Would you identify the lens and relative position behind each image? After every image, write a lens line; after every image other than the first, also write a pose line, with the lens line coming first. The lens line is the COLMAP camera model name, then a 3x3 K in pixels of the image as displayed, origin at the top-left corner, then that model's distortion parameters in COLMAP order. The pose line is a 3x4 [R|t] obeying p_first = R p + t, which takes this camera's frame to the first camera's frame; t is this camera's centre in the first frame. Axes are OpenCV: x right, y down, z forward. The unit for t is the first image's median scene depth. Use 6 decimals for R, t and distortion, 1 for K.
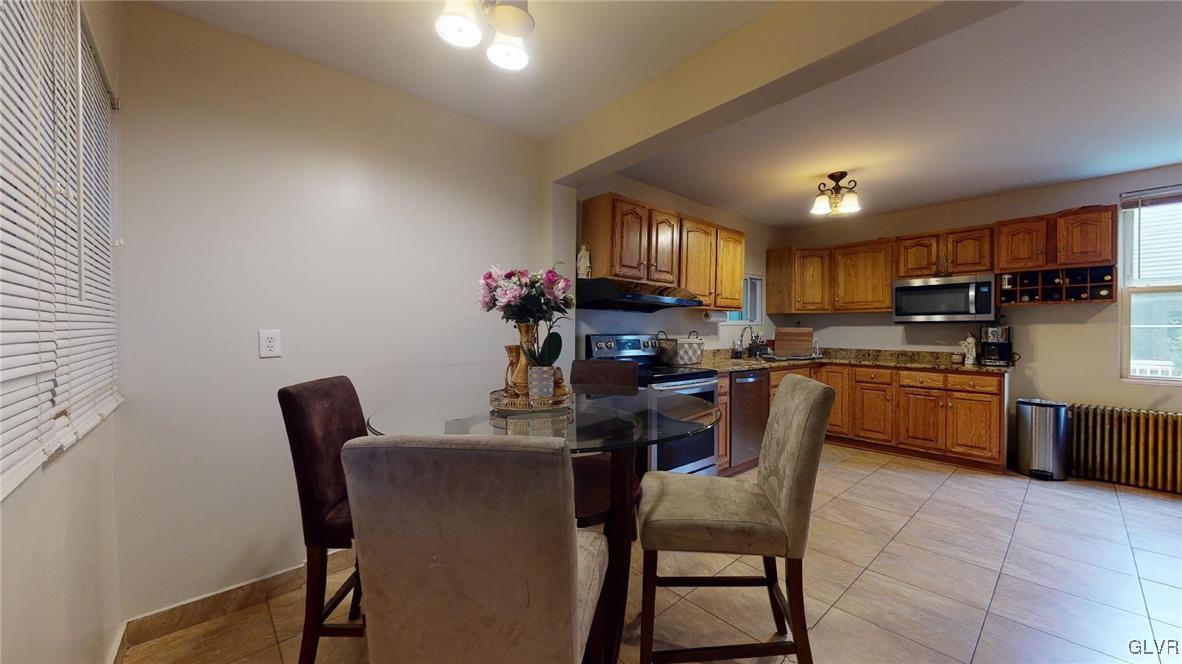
lens RADIAL K [[434.5, 0, 591.0], [0, 434.5, 332.0], [0, 0, 1]] dist [0.000793, -0.000117]
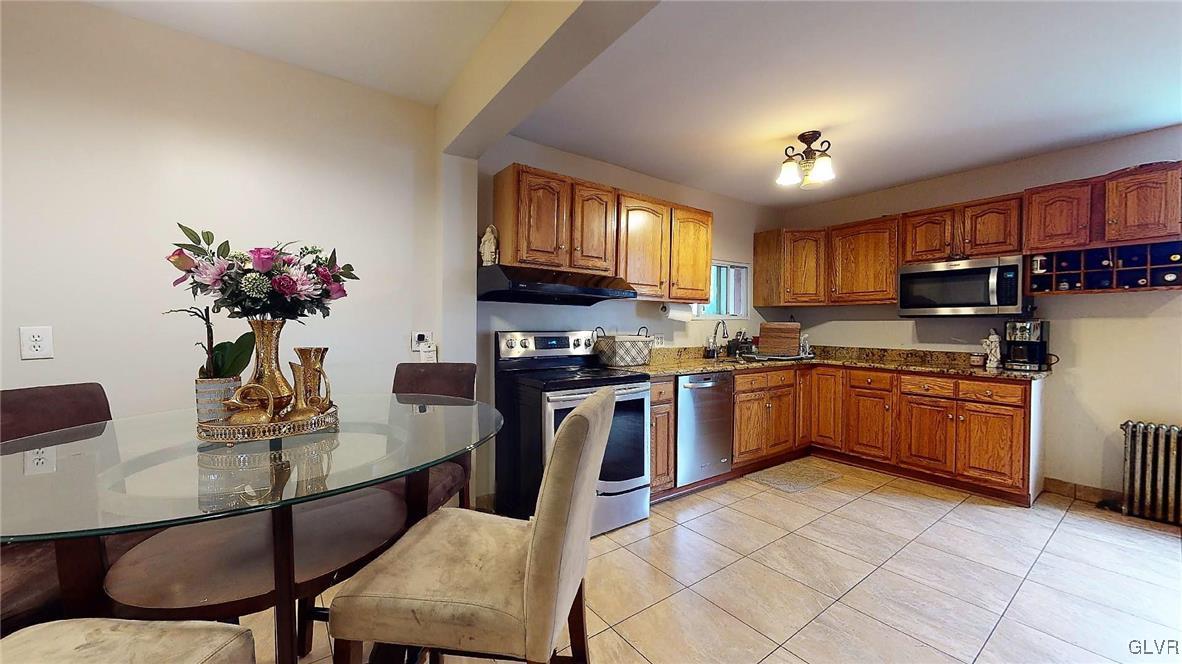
lens RADIAL K [[434.5, 0, 591.0], [0, 434.5, 332.0], [0, 0, 1]] dist [0.000793, -0.000117]
pose [[0.995761, 0.001897, -0.091963, 0.213536], [-0.000660, 0.999909, 0.013479, -0.003516], [0.091980, -0.013361, 0.995671, 0.131885]]
